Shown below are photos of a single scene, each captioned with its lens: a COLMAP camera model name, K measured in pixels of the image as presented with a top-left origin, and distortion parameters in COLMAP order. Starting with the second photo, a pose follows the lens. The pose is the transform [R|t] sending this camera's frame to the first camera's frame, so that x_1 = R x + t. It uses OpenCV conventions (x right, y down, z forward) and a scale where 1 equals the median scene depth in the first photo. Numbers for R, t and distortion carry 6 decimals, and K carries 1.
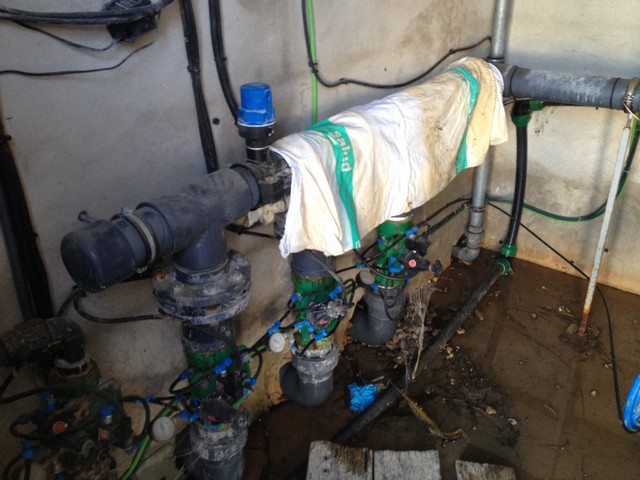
lens RADIAL K [[654.3, 0, 320.0], [0, 654.3, 240.0], [0, 0, 1]] dist [0.216285, -0.282820]
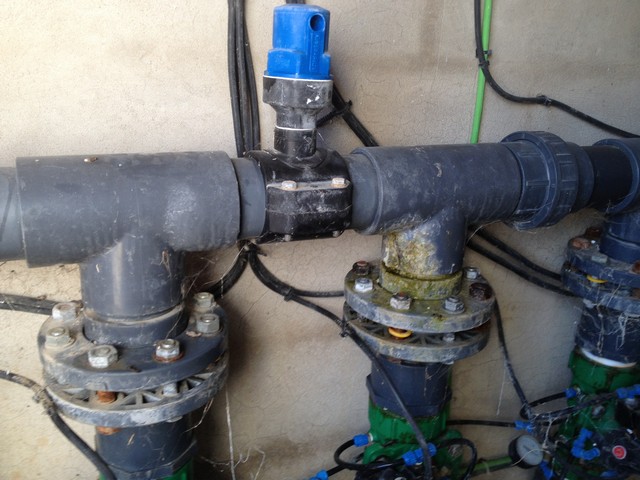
lens RADIAL K [[654.3, 0, 320.0], [0, 654.3, 240.0], [0, 0, 1]] dist [0.216285, -0.282820]
pose [[0.893422, 0.181643, -0.410857, 0.127143], [-0.256674, 0.957017, -0.135042, 0.008139], [0.368668, 0.226106, 0.901643, 0.432791]]
